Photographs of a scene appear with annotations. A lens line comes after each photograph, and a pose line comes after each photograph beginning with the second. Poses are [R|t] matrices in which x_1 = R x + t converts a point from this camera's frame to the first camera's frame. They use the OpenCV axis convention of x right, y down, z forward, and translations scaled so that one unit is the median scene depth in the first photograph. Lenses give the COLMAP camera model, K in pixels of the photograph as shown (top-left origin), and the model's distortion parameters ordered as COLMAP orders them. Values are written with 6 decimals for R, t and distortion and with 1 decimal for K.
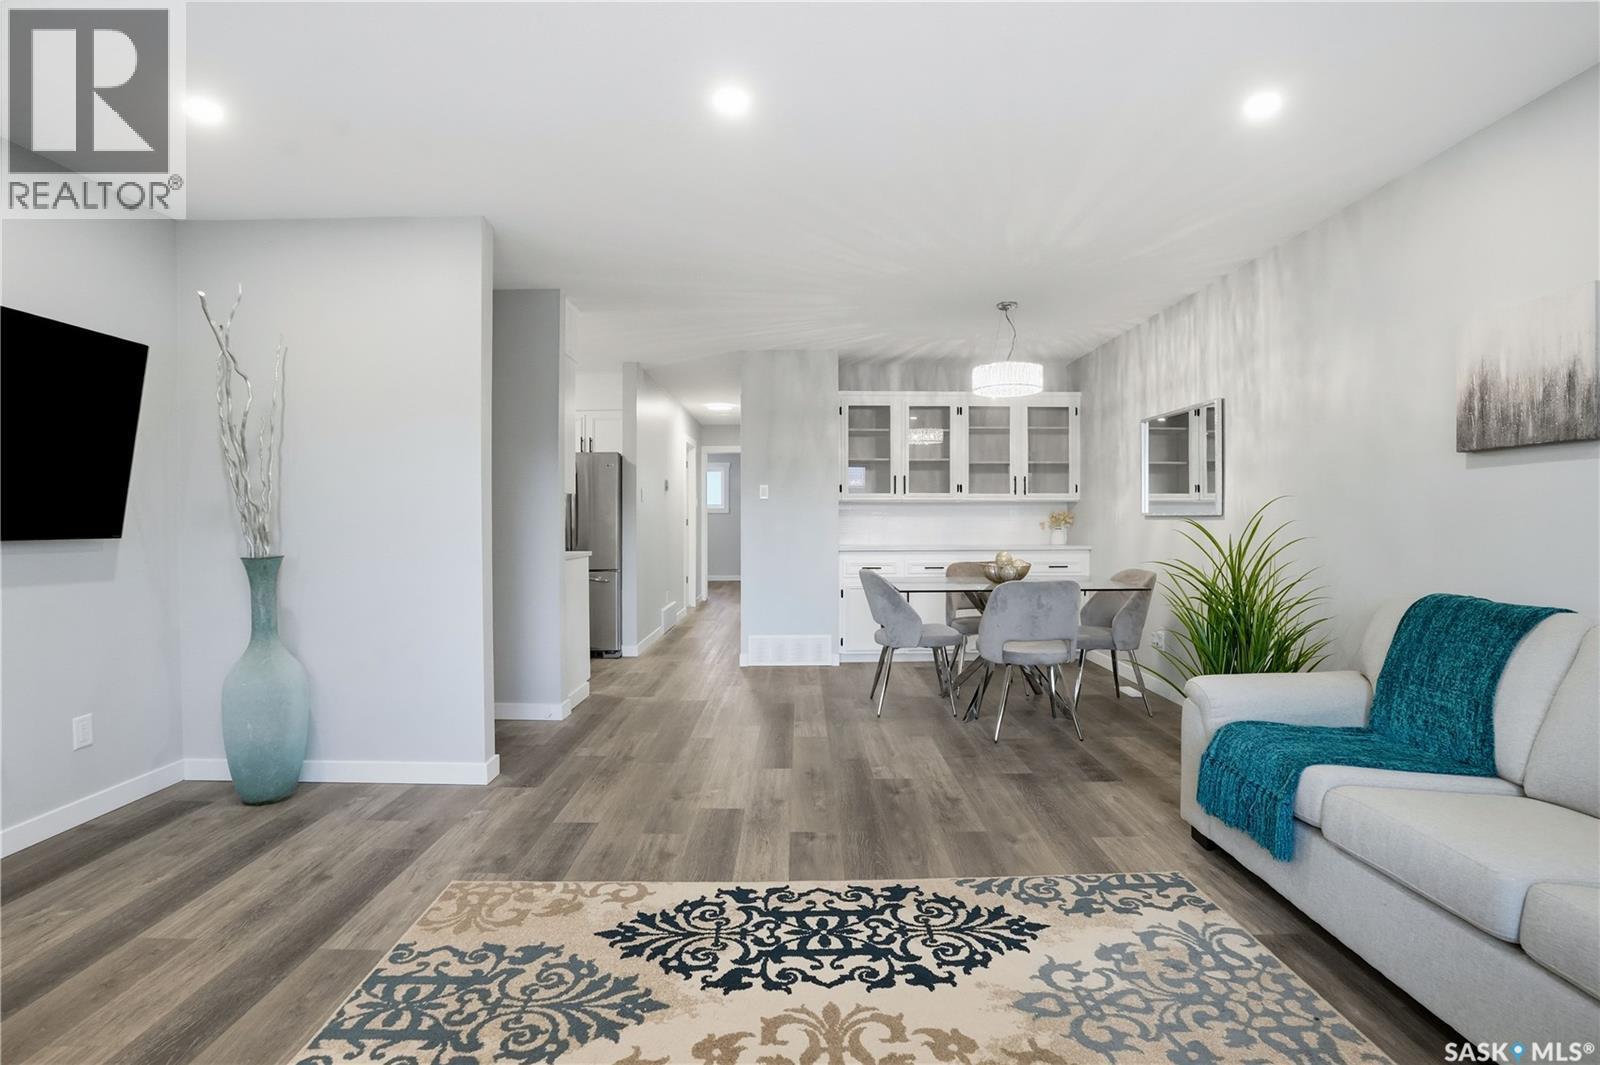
lens RADIAL K [[756.5, 0, 800.0], [0, 756.5, 532.5], [0, 0, 1]] dist [-0.073948, 0.030165]
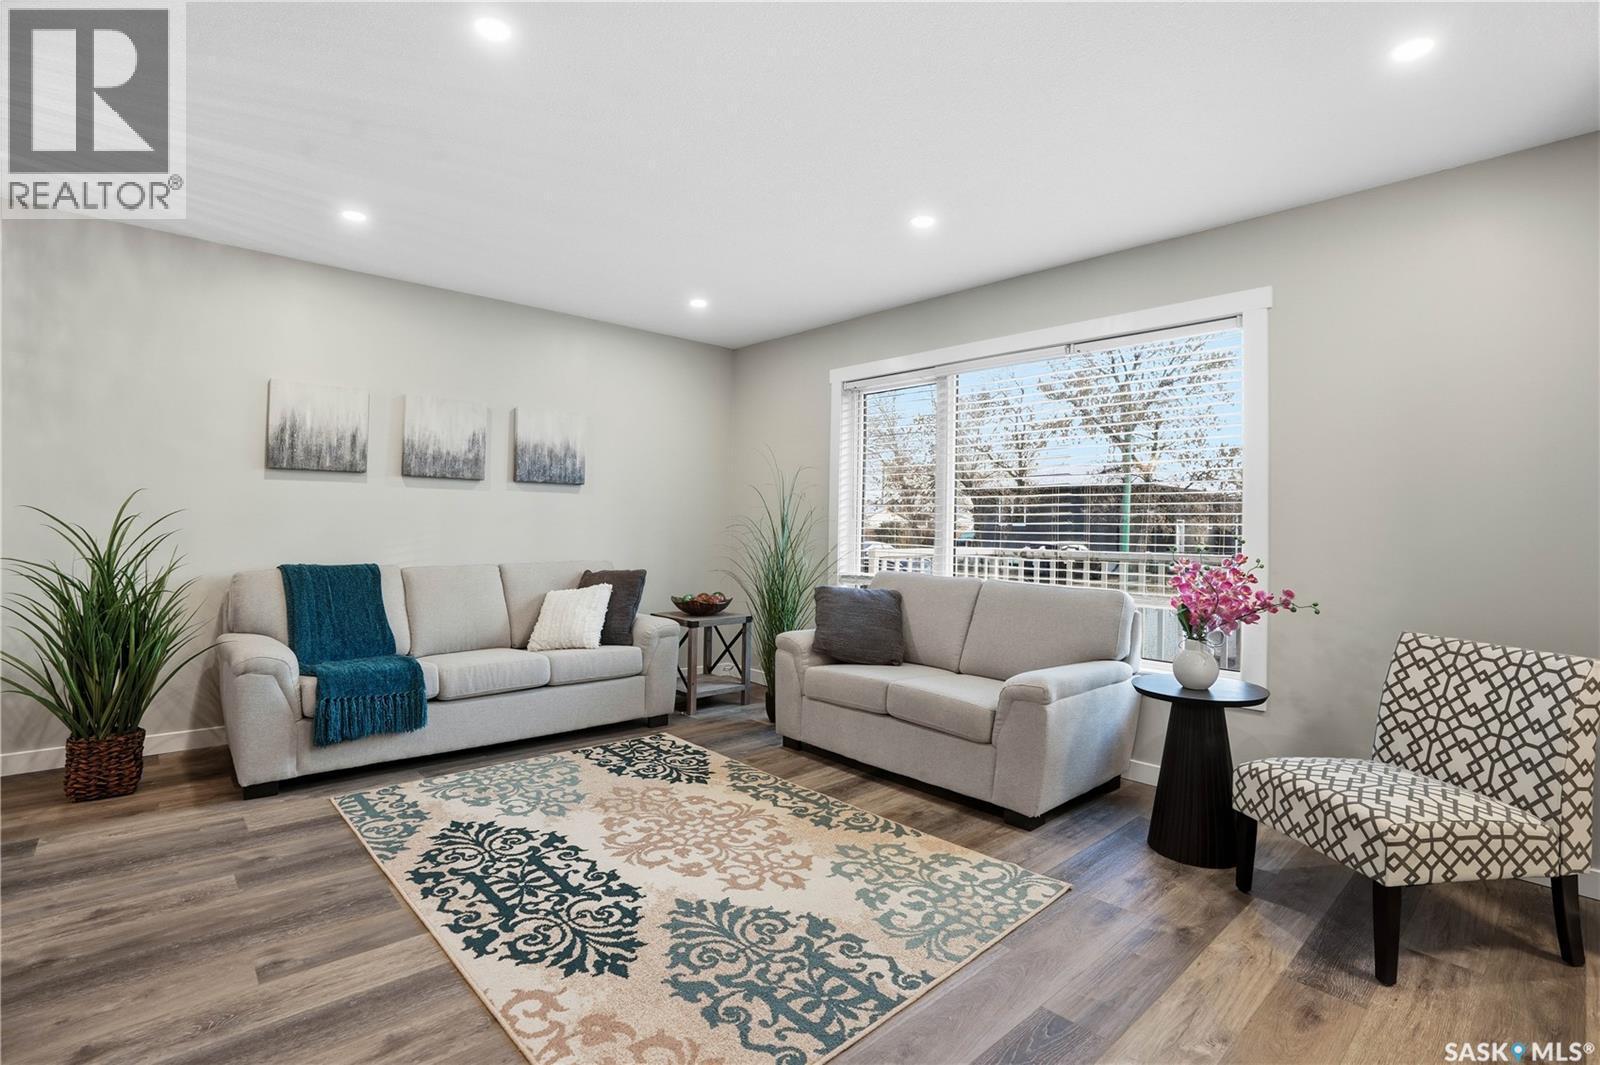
lens RADIAL K [[752.0, 0, 800.2], [0, 752.0, 517.6], [0, 0, 1]] dist [-0.072536, 0.028840]
pose [[-0.672794, -0.002604, 0.739825, -1.059014], [-0.003679, 0.999993, 0.000174, -0.017109], [-0.739821, -0.002605, -0.672799, 1.420913]]
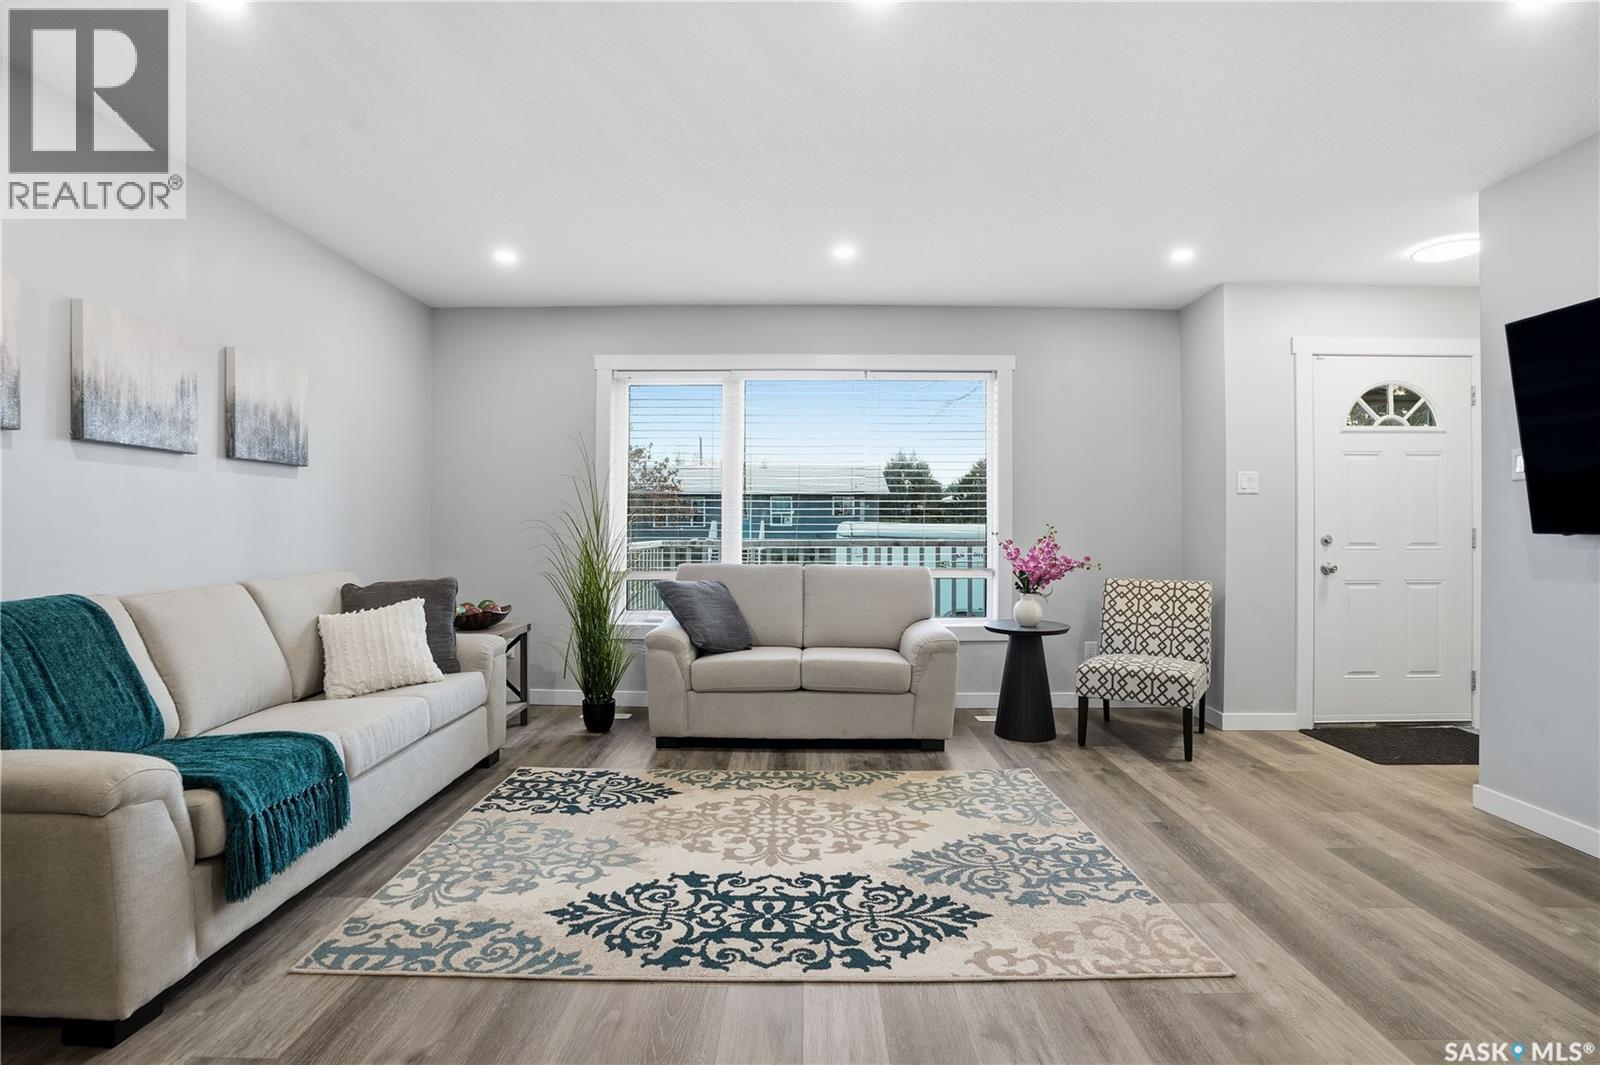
lens RADIAL K [[756.5, 0, 800.0], [0, 756.5, 532.5], [0, 0, 1]] dist [-0.073948, 0.030165]
pose [[-0.999937, -0.002492, 0.010915, -0.021400], [-0.002209, 0.999664, 0.025834, -0.013250], [-0.010975, 0.025809, -0.999607, 1.982182]]
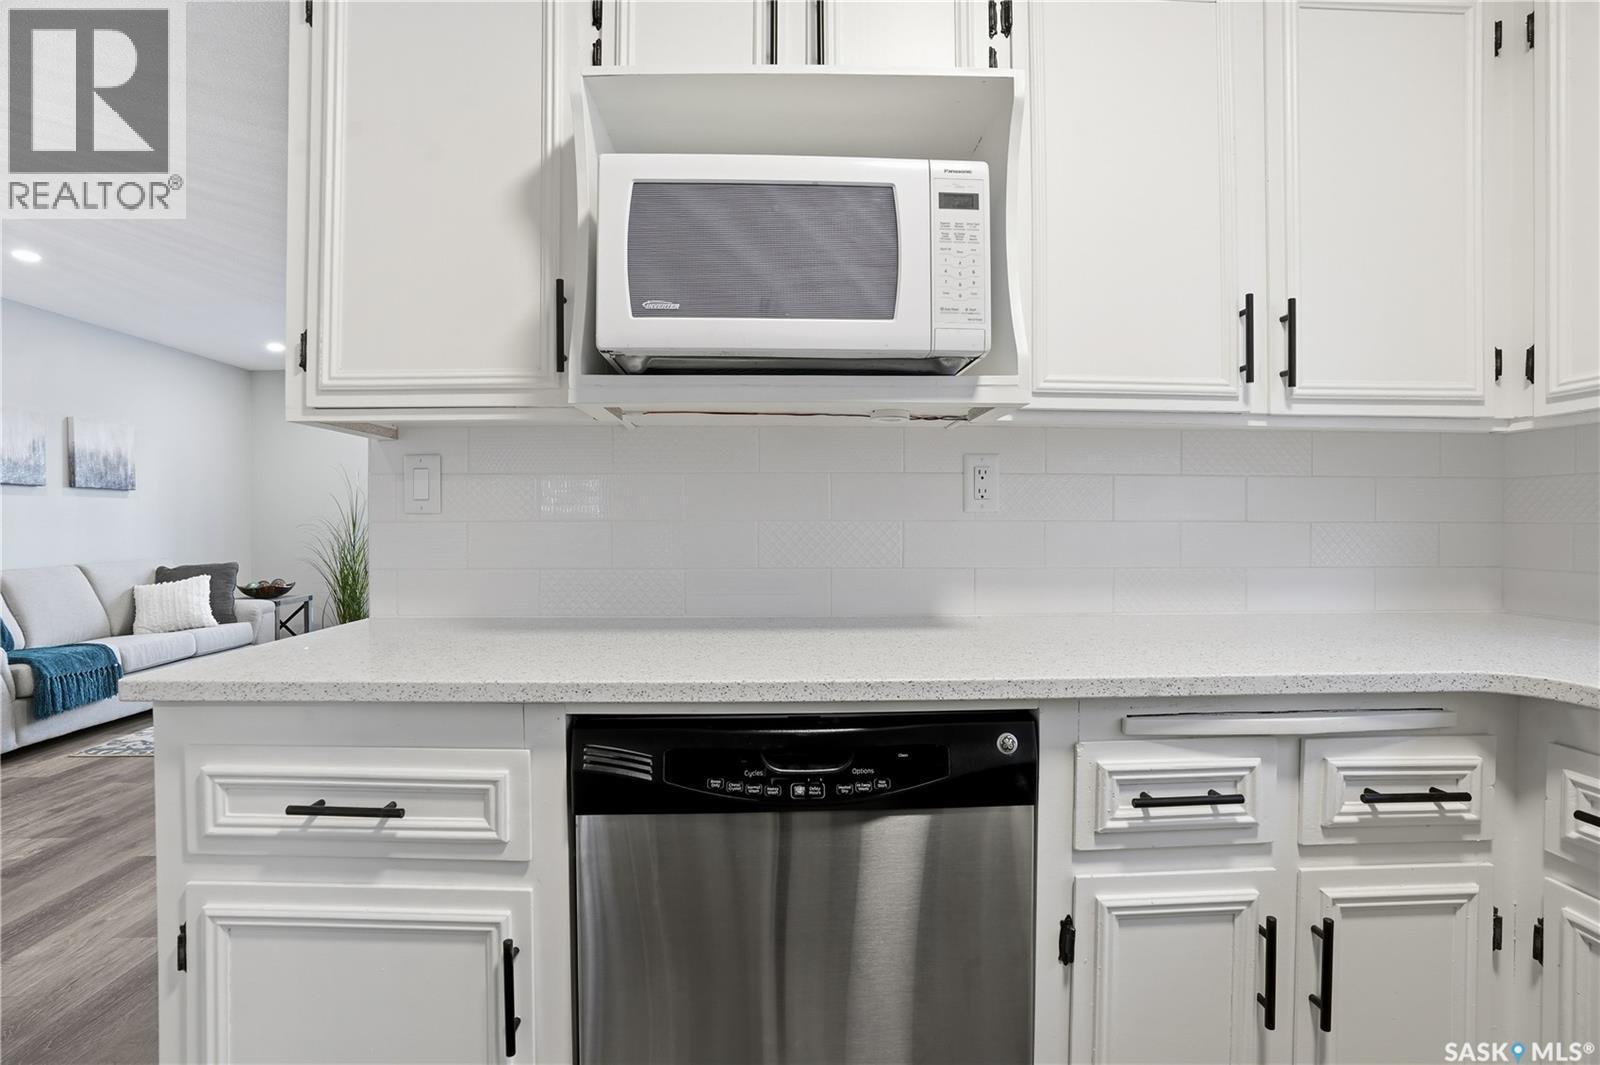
lens RADIAL K [[746.0, 0, 800.0], [0, 746.0, 532.5], [0, 0, 1]] dist [-0.071785, 0.027868]
pose [[-0.999262, 0.004132, -0.038192, -1.055139], [0.002957, 0.999522, 0.030786, -0.039464], [0.038301, 0.030651, -0.998796, 2.856330]]
